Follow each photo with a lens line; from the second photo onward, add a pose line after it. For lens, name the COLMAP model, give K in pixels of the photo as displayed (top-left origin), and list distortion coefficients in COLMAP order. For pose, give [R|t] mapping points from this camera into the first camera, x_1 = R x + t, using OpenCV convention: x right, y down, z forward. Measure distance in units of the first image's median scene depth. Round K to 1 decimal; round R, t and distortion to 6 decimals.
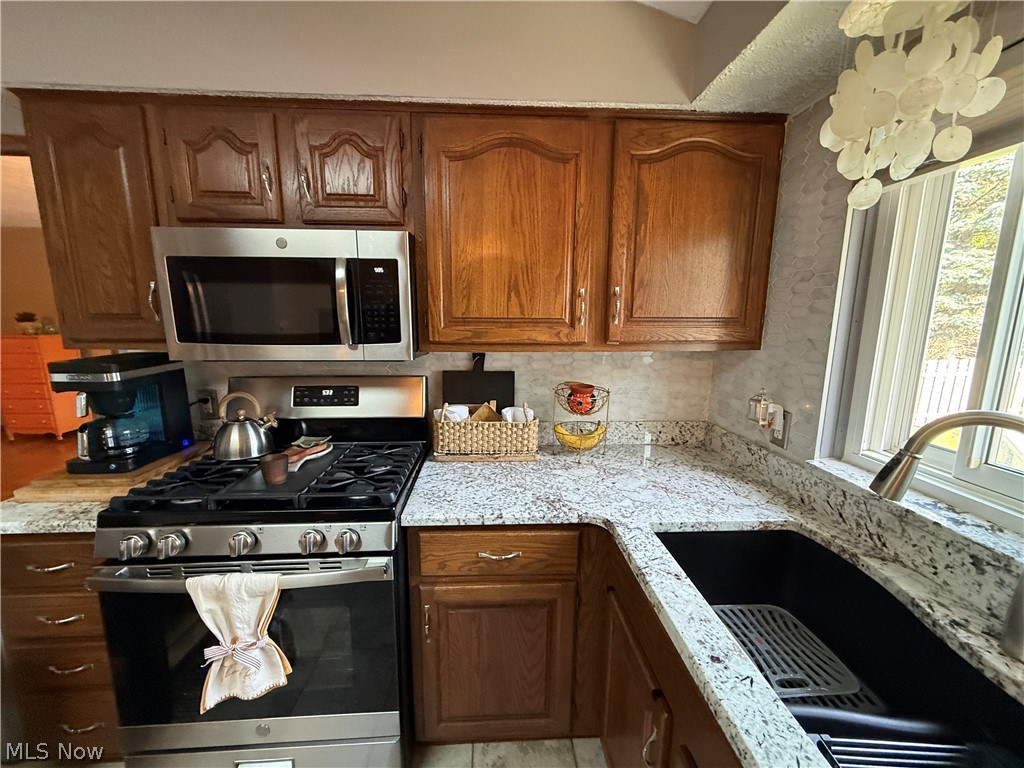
lens RADIAL K [[407.8, 0, 512.0], [0, 407.8, 384.0], [0, 0, 1]] dist [0.000768, -0.000045]
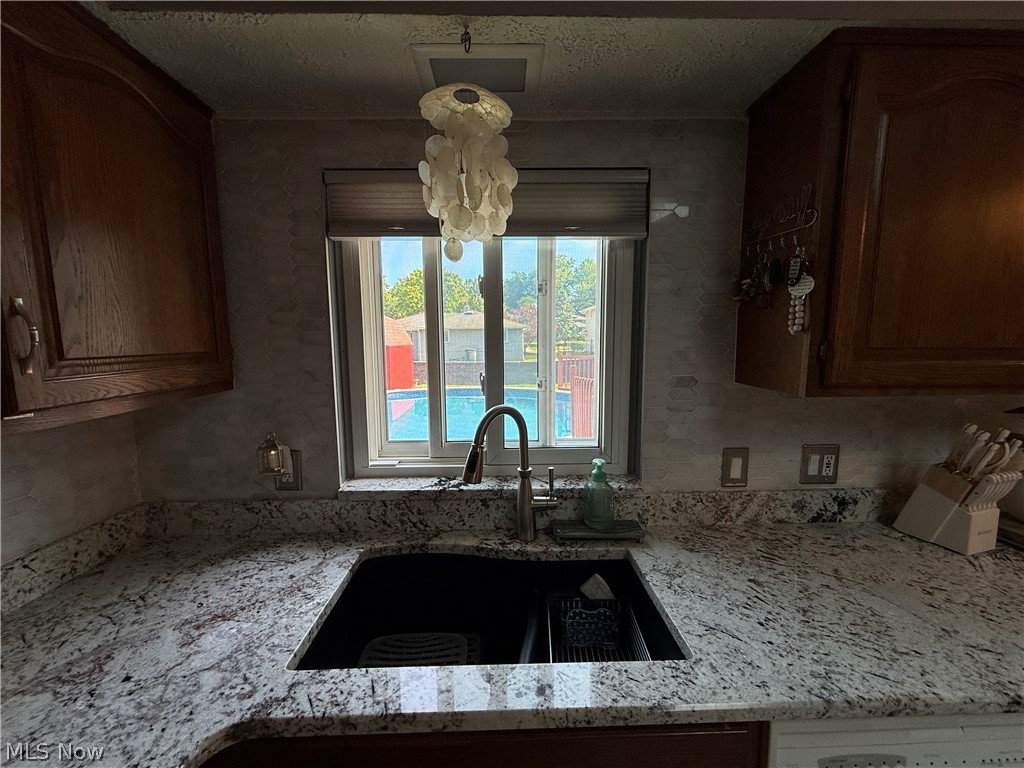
lens RADIAL K [[407.8, 0, 512.0], [0, 407.8, 384.0], [0, 0, 1]] dist [0.000768, -0.000045]
pose [[0.033030, -0.119702, 0.992260, -0.246795], [0.175331, 0.978100, 0.112158, -0.114902], [-0.983955, 0.170269, 0.053294, 0.531048]]
